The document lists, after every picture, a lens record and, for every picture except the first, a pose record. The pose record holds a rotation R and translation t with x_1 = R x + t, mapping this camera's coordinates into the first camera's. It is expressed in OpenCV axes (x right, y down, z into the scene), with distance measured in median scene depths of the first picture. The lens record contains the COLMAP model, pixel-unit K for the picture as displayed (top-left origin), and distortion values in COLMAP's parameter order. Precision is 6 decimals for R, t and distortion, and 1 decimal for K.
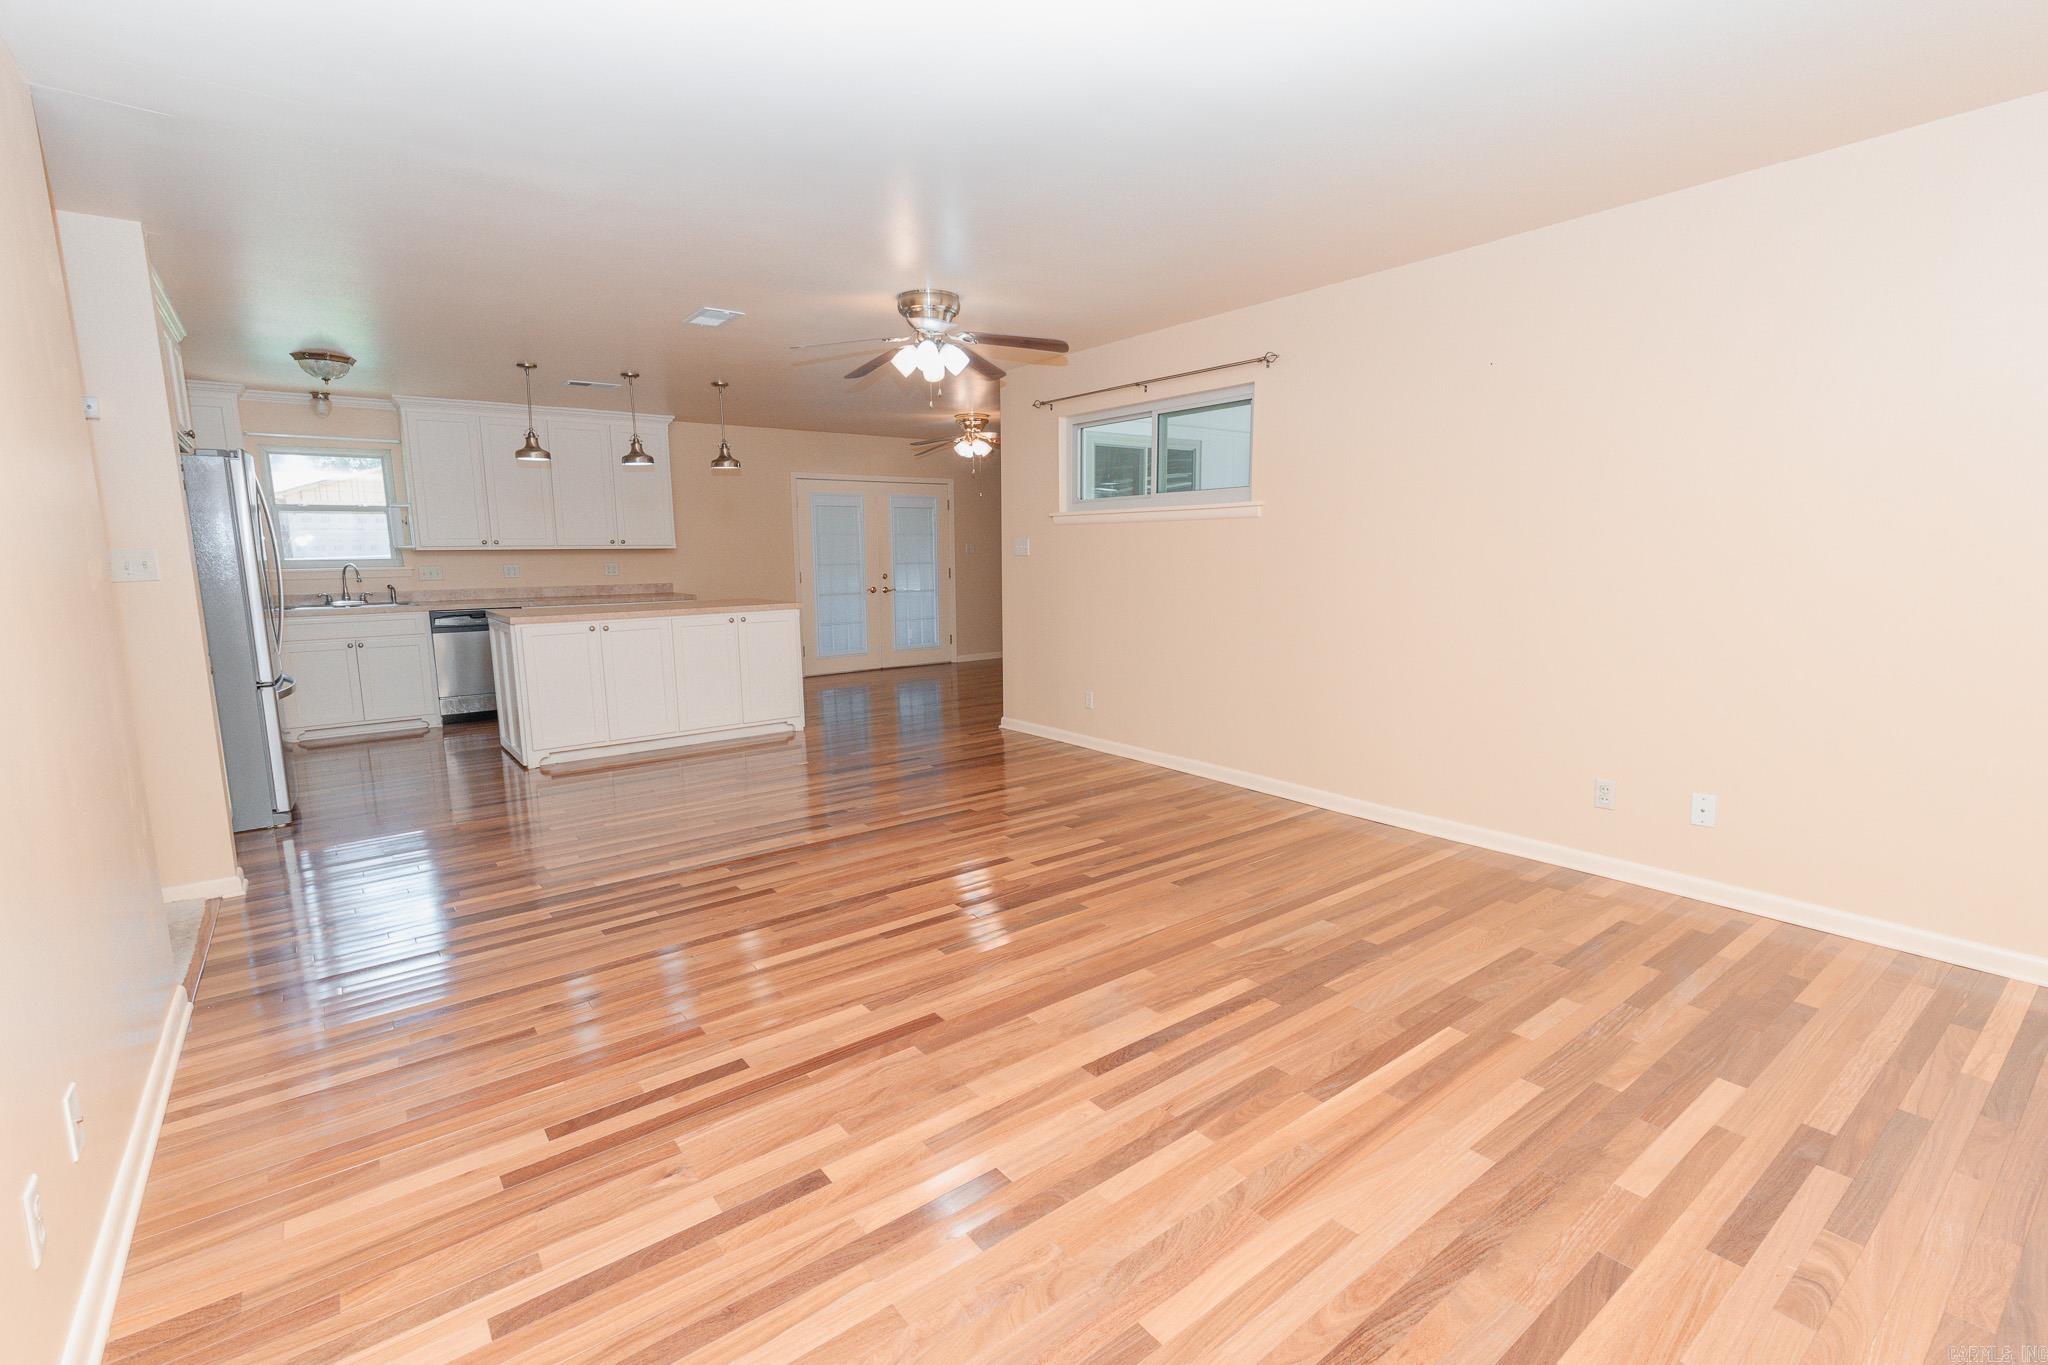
lens RADIAL K [[926.6, 0, 1031.0], [0, 926.6, 691.6], [0, 0, 1]] dist [-0.009306, -0.000257]
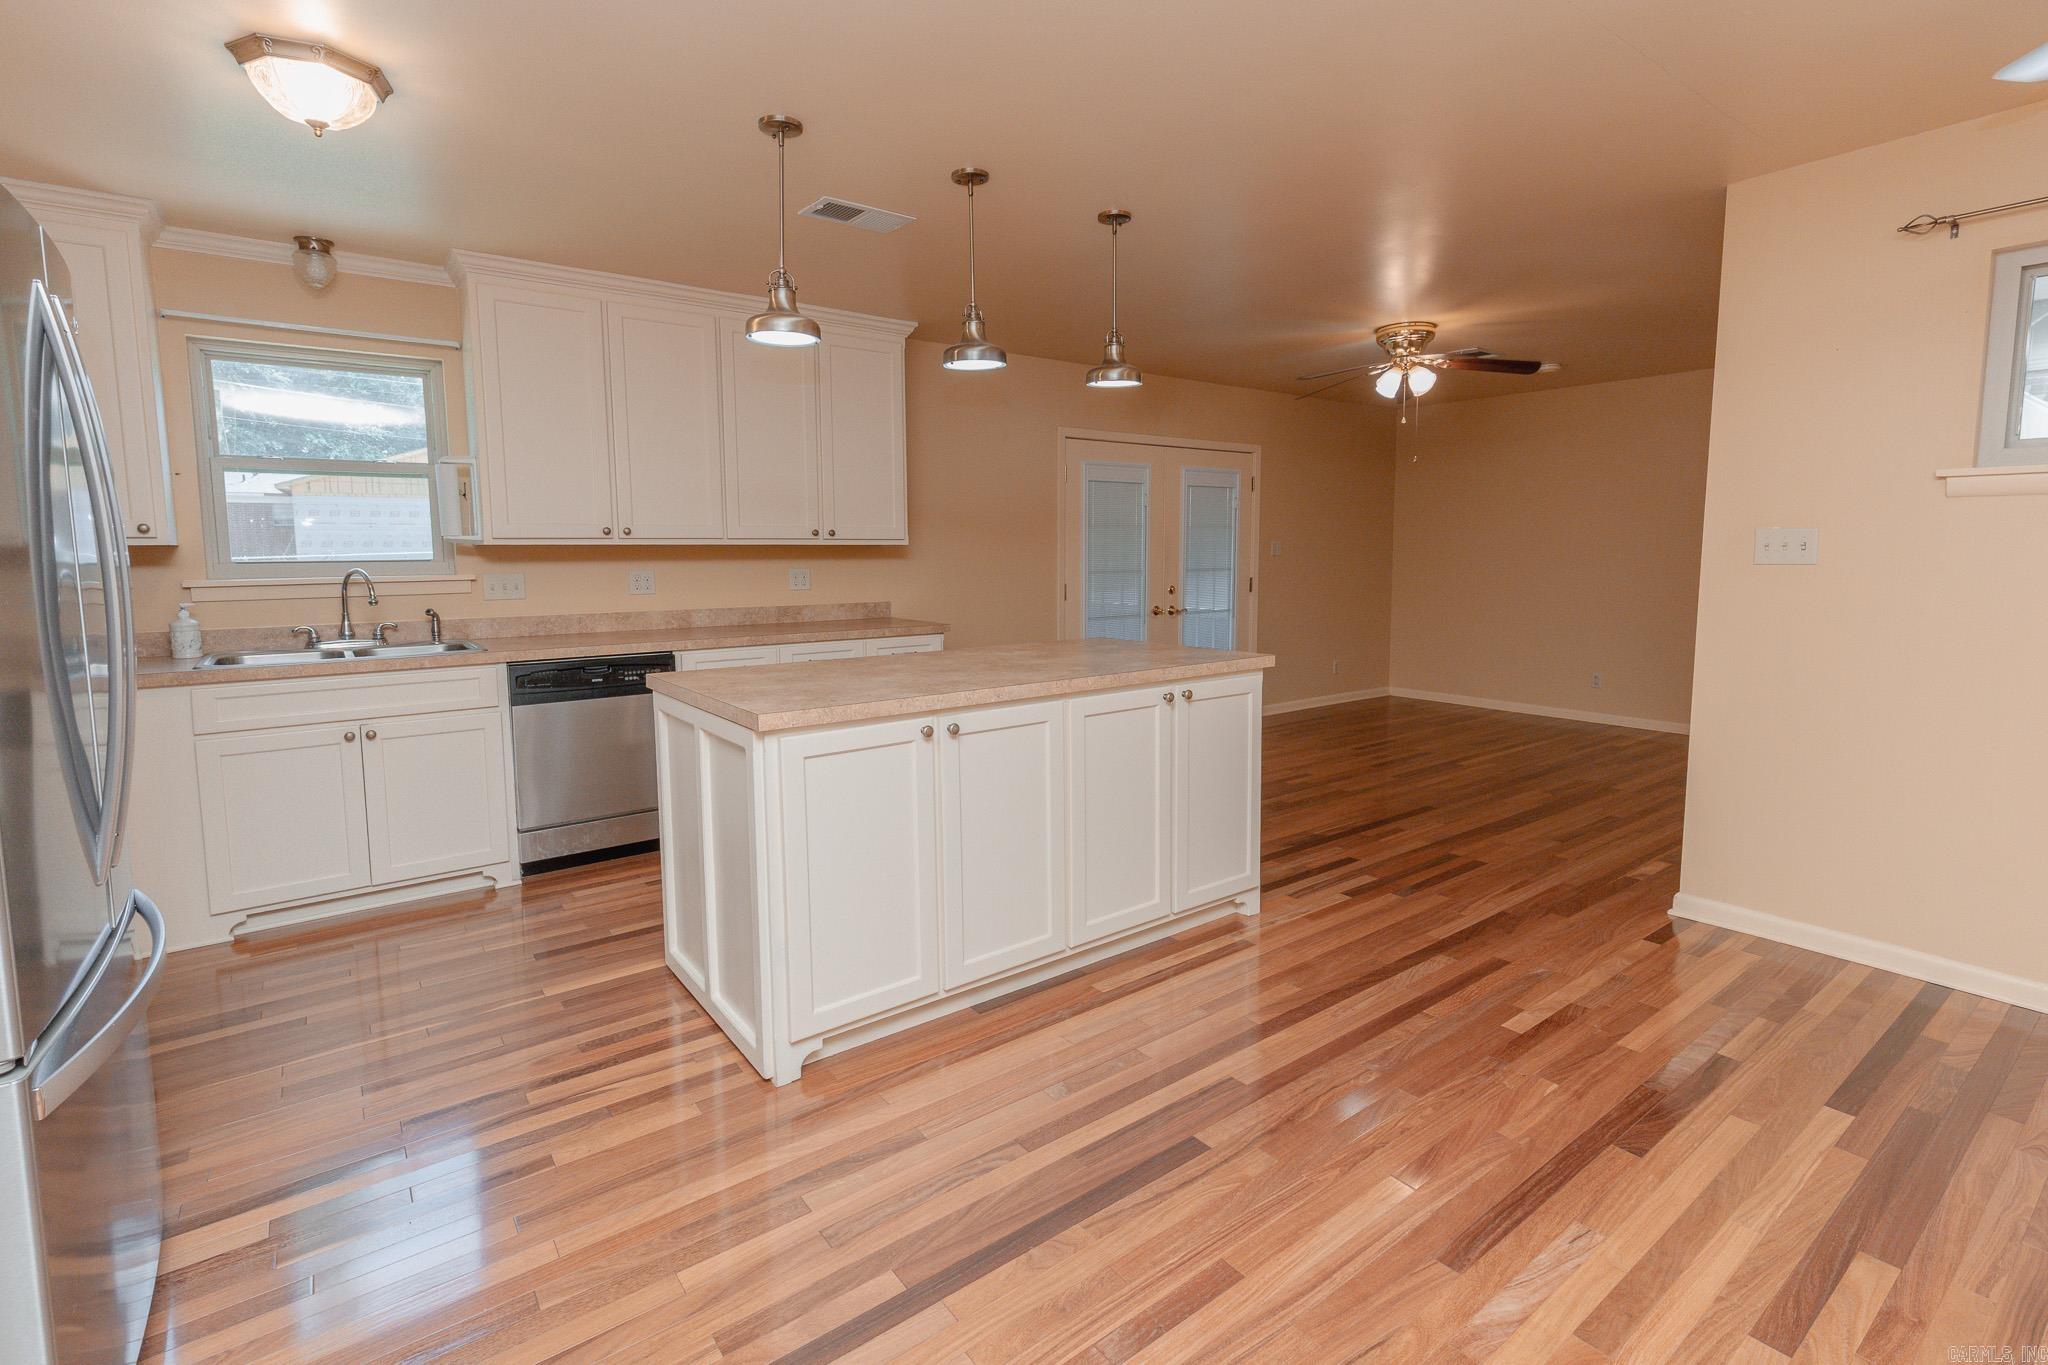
lens RADIAL K [[926.6, 0, 1027.3], [0, 926.6, 647.7], [0, 0, 1]] dist [-0.009306, -0.000257]
pose [[0.999869, 0.007092, -0.014540, -0.338790], [-0.007786, 0.998805, -0.048251, -0.069423], [0.014180, 0.048358, 0.998729, 0.468121]]
